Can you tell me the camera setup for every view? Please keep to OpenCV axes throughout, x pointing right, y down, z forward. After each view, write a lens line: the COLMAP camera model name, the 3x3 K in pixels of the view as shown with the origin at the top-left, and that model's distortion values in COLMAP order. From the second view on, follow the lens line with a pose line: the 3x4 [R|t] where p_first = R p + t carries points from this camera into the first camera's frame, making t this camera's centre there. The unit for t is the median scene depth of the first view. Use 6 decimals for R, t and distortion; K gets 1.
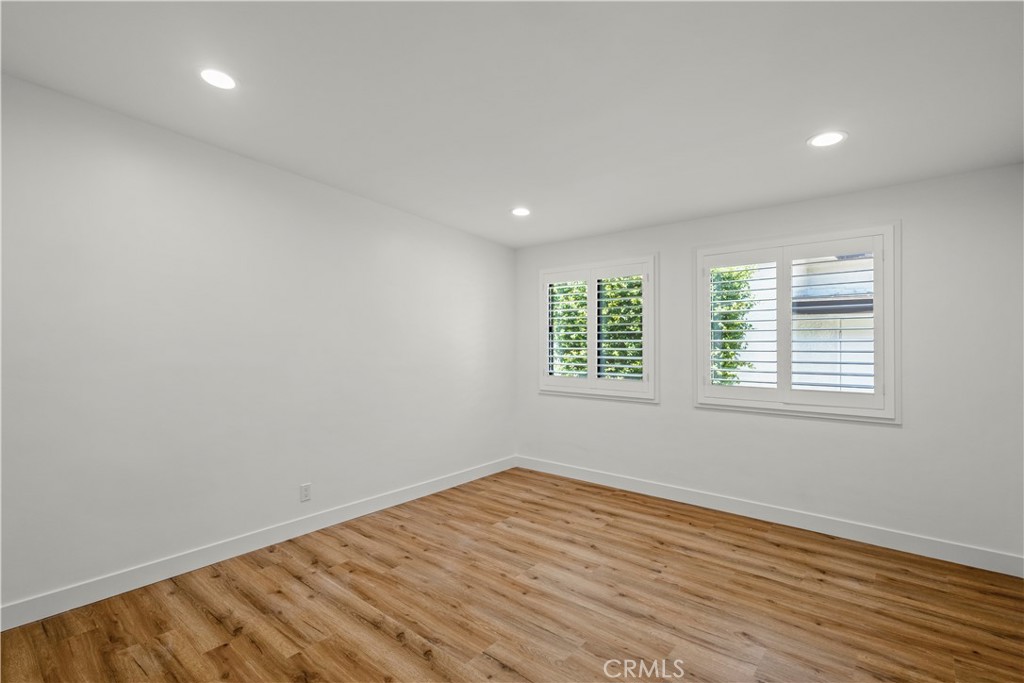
lens RADIAL K [[487.1, 0, 511.1], [0, 487.1, 342.8], [0, 0, 1]] dist [0.008495, -0.000489]
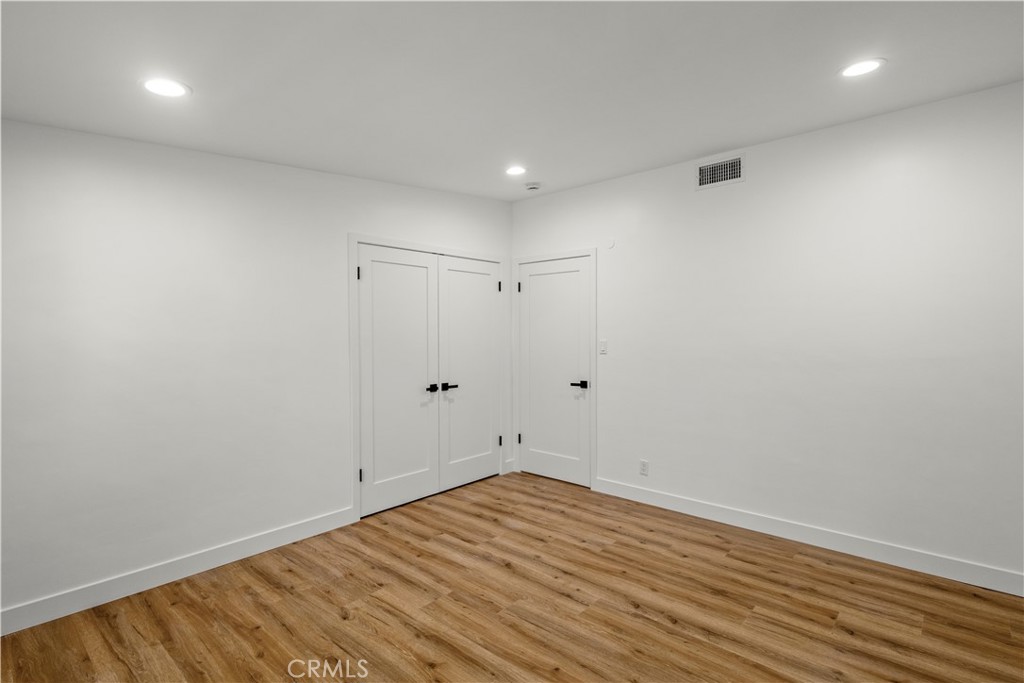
lens RADIAL K [[487.1, 0, 511.1], [0, 487.1, 342.8], [0, 0, 1]] dist [0.008495, -0.000489]
pose [[-0.999617, 0.012642, 0.024607, 0.082951], [0.013428, 0.999397, 0.032022, -0.027173], [-0.024187, 0.032340, -0.999184, 1.961442]]
